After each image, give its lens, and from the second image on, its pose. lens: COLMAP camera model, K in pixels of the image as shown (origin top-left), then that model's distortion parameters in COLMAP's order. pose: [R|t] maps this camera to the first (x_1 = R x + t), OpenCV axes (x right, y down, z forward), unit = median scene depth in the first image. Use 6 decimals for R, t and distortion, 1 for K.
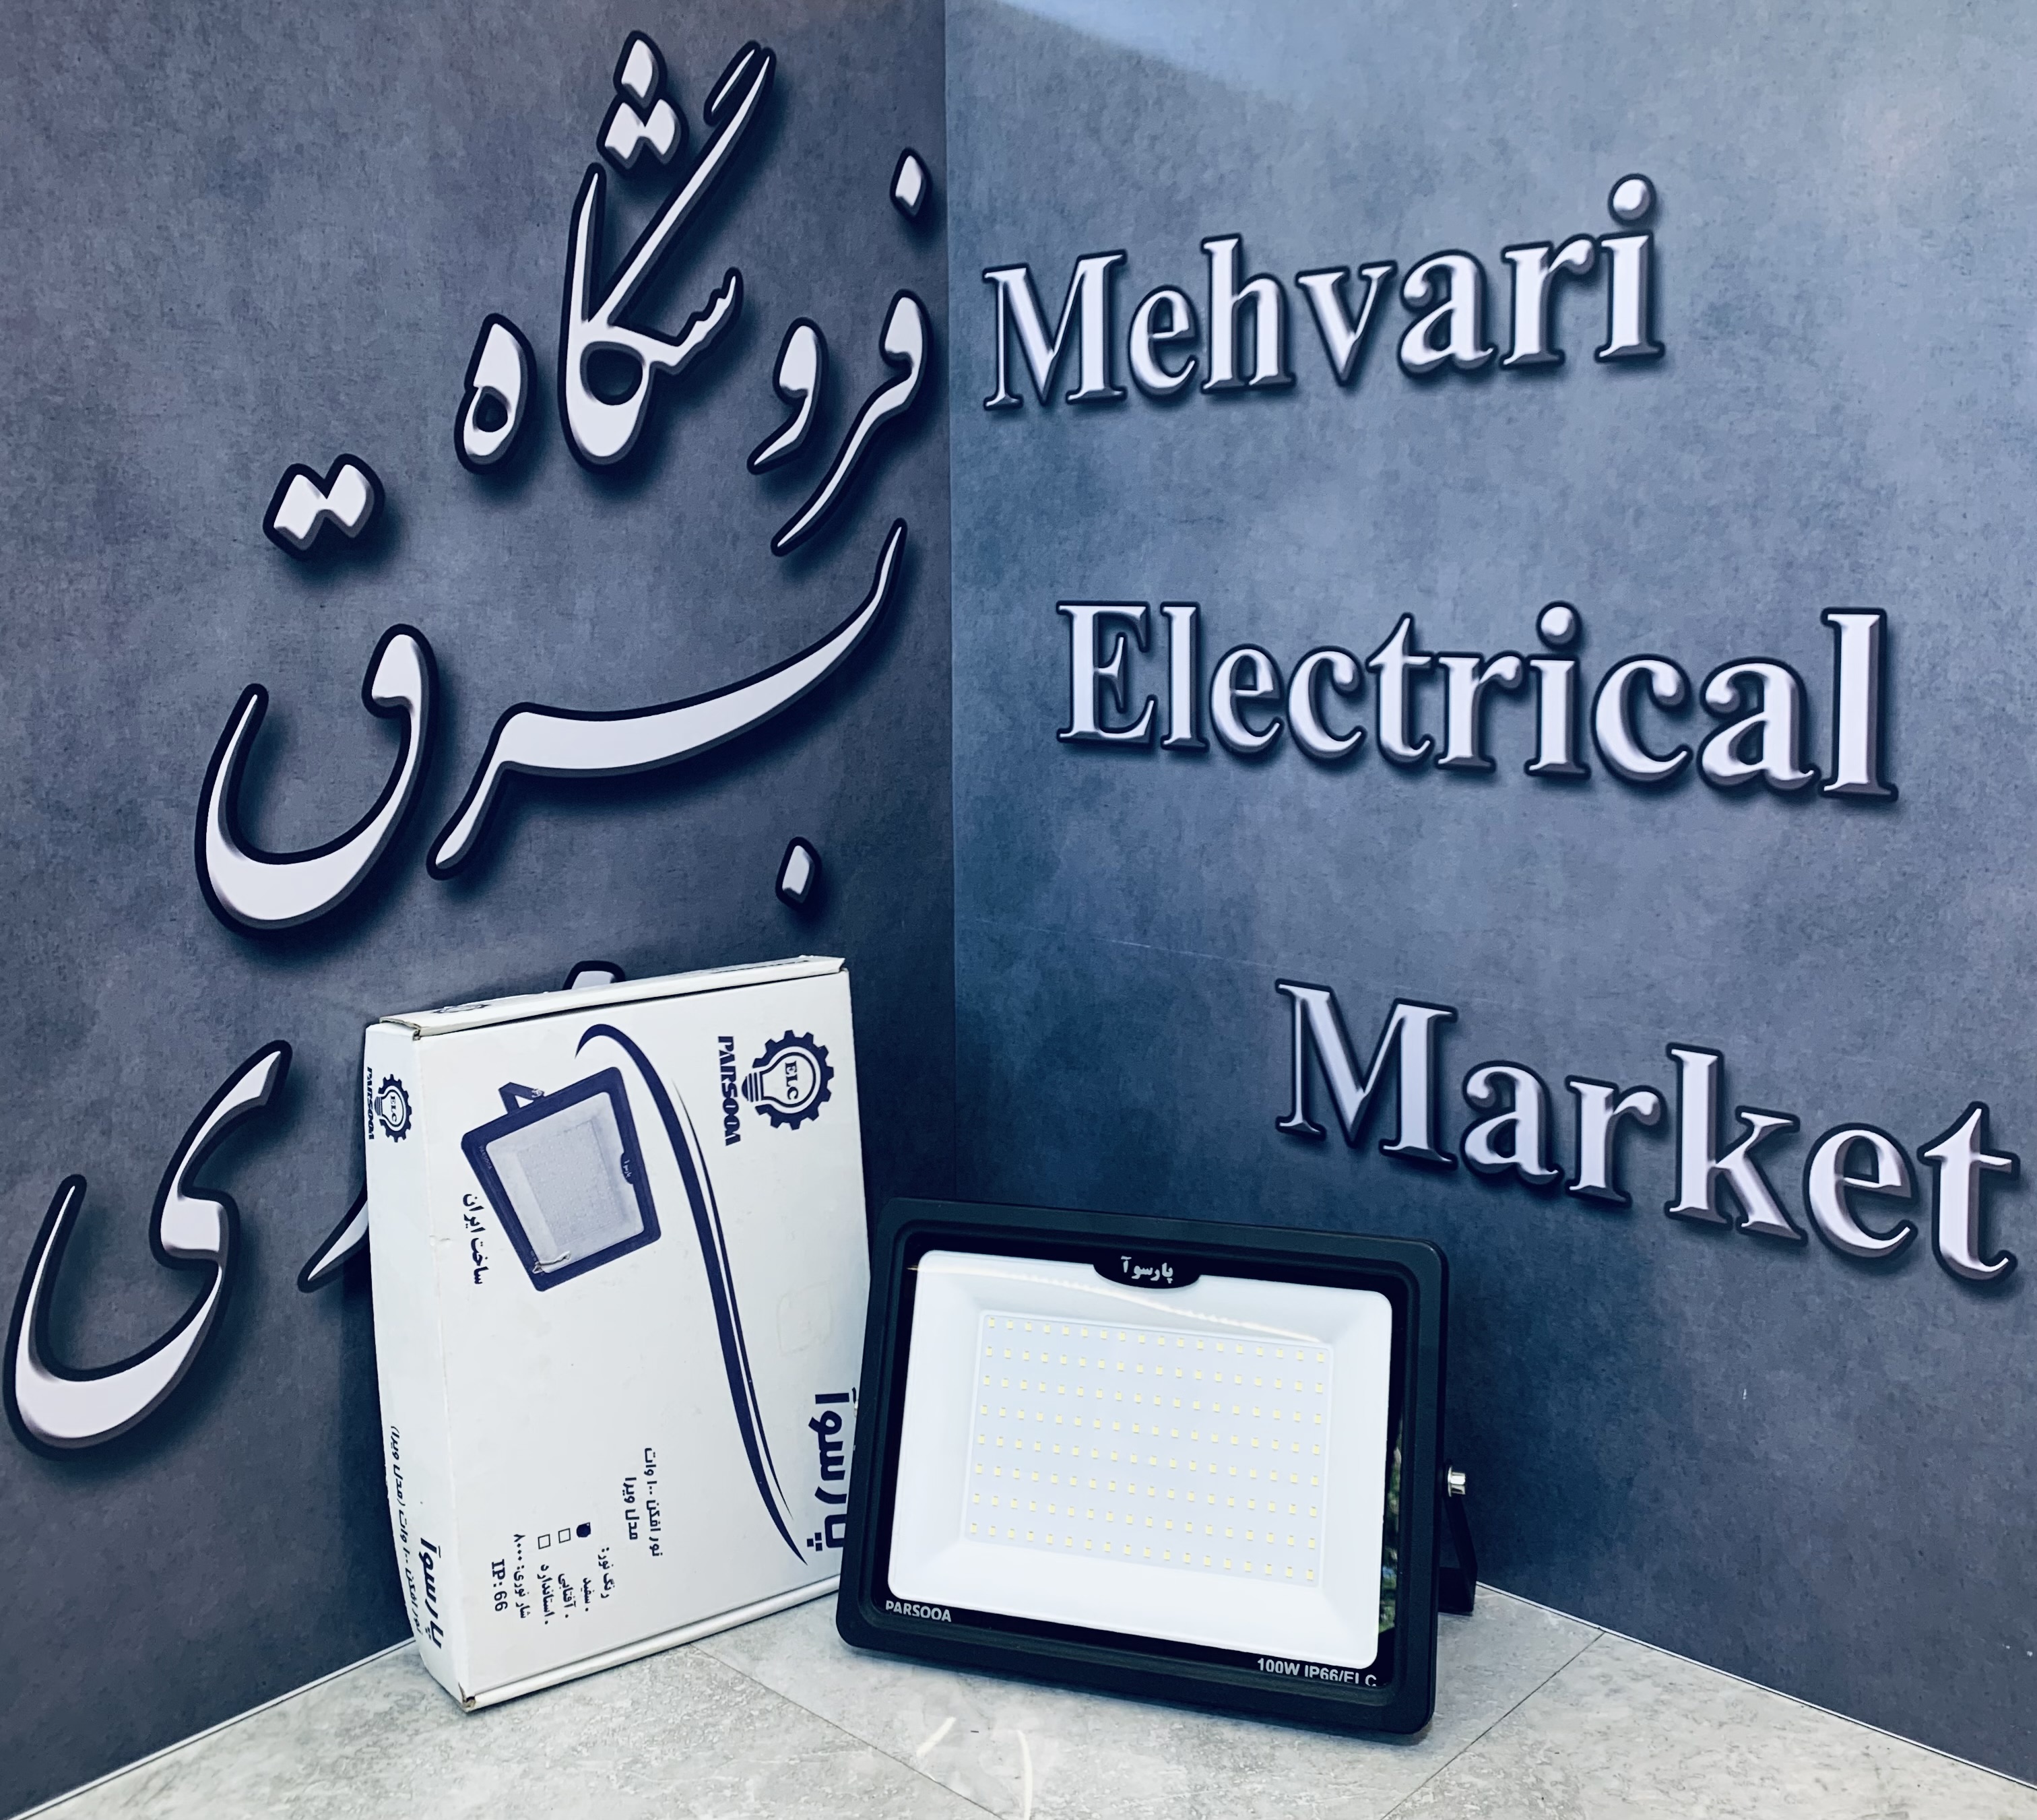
lens RADIAL K [[2057.8, 0, 1022.6], [0, 2057.8, 706.3], [0, 0, 1]] dist [0.030074, -0.069629]
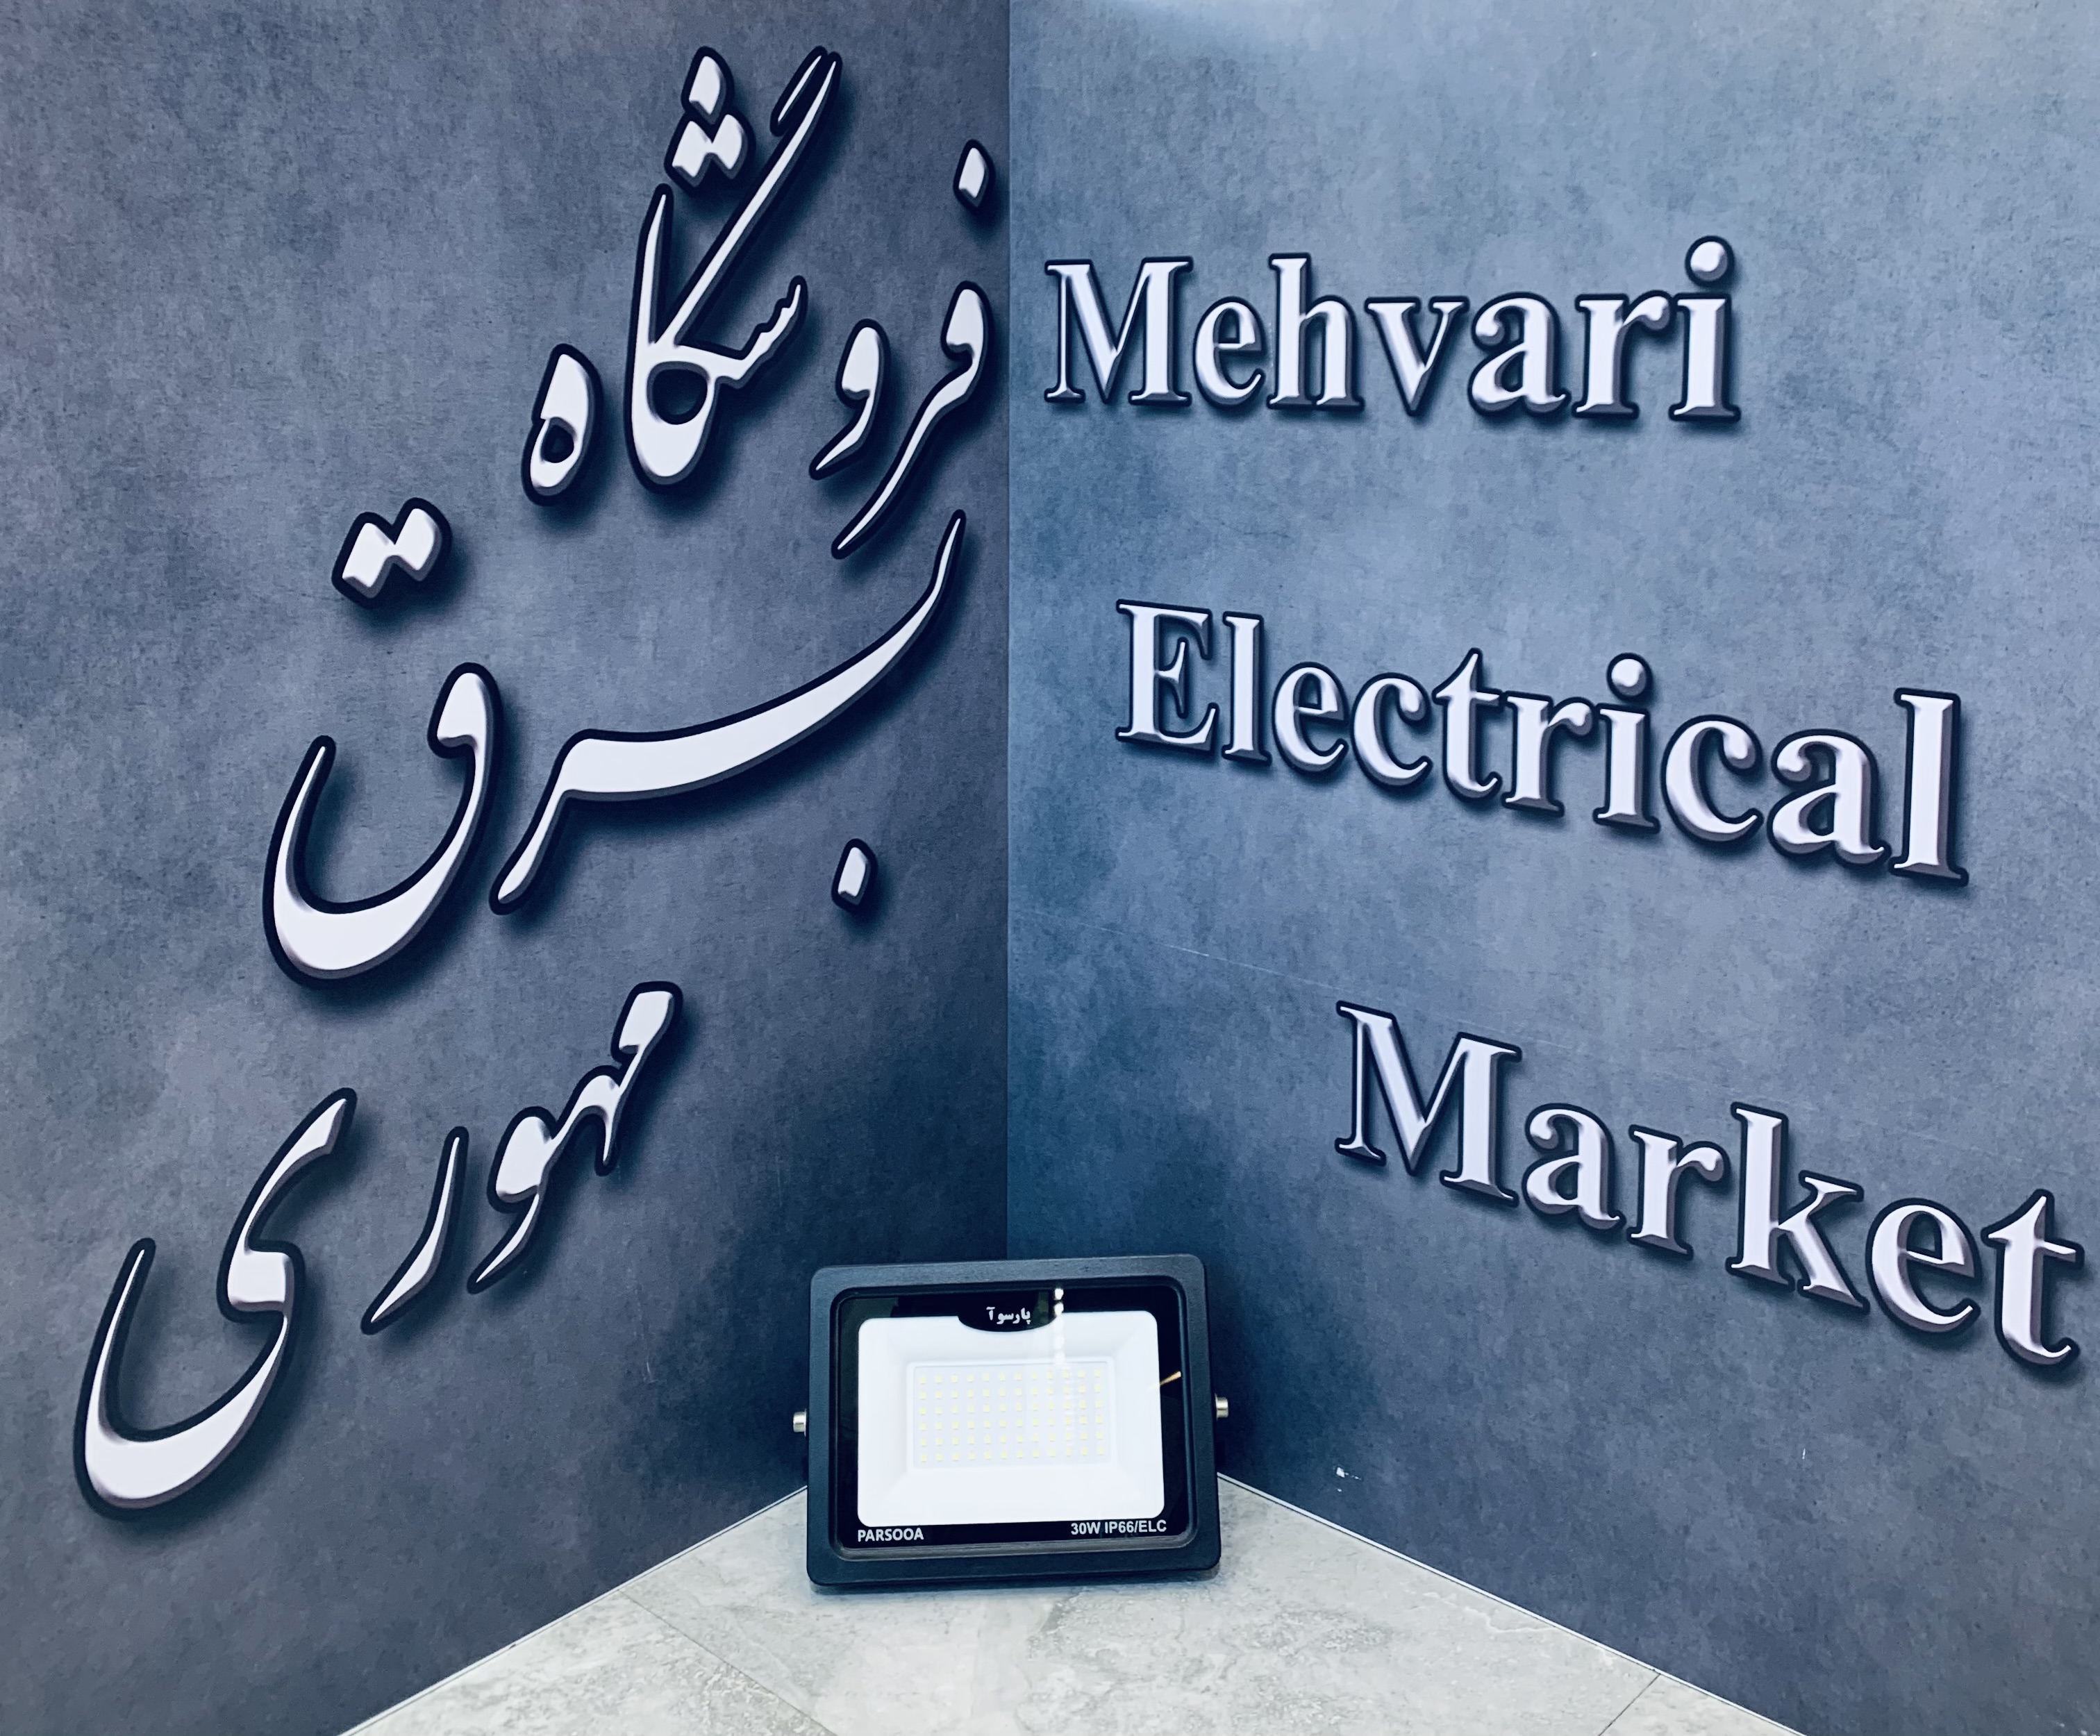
lens RADIAL K [[2104.5, 0, 1051.0], [0, 2104.5, 521.8], [0, 0, 1]] dist [0.021211, -0.042862]
pose [[0.999940, 0.010045, 0.004326, -0.024868], [-0.010113, 0.999820, 0.016036, -0.129063], [-0.004164, -0.016079, 0.999862, -0.017421]]
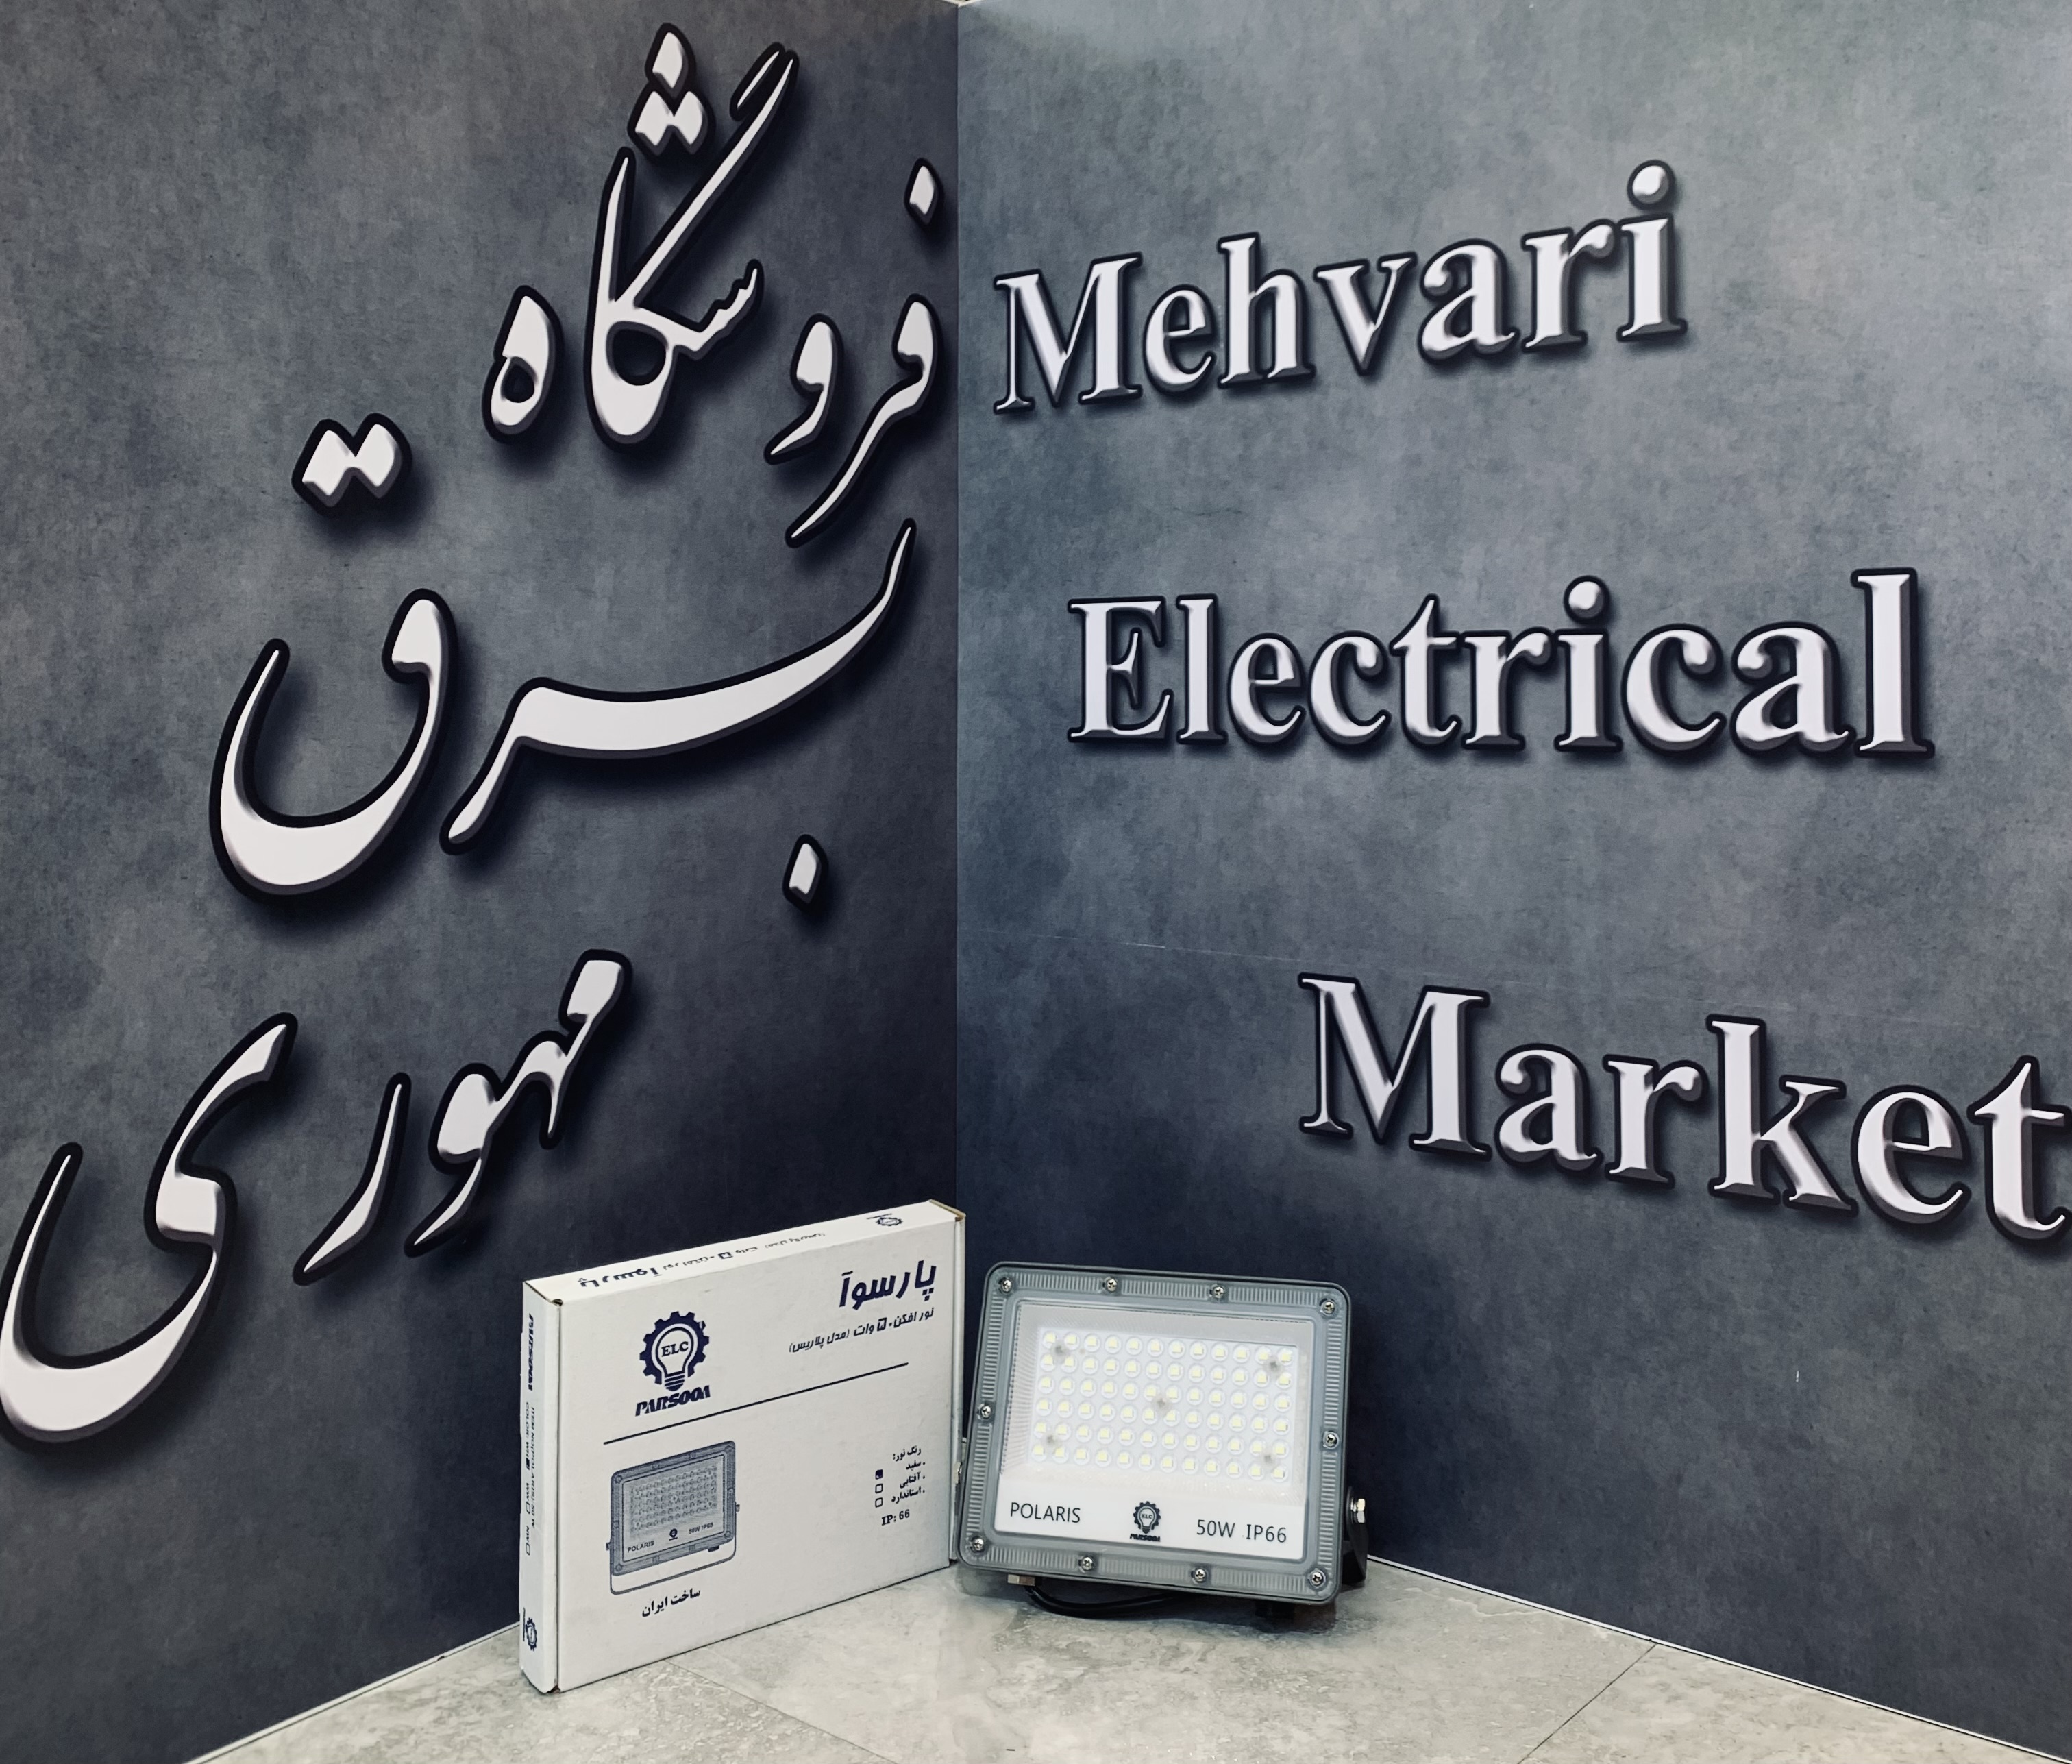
lens RADIAL K [[2084.9, 0, 1038.4], [0, 2084.9, 628.8], [0, 0, 1]] dist [0.025707, -0.056113]
pose [[0.998682, 0.008467, 0.050620, -0.060157], [-0.003238, 0.994728, -0.102502, 0.081249], [-0.051221, 0.102203, 0.993444, -0.000667]]
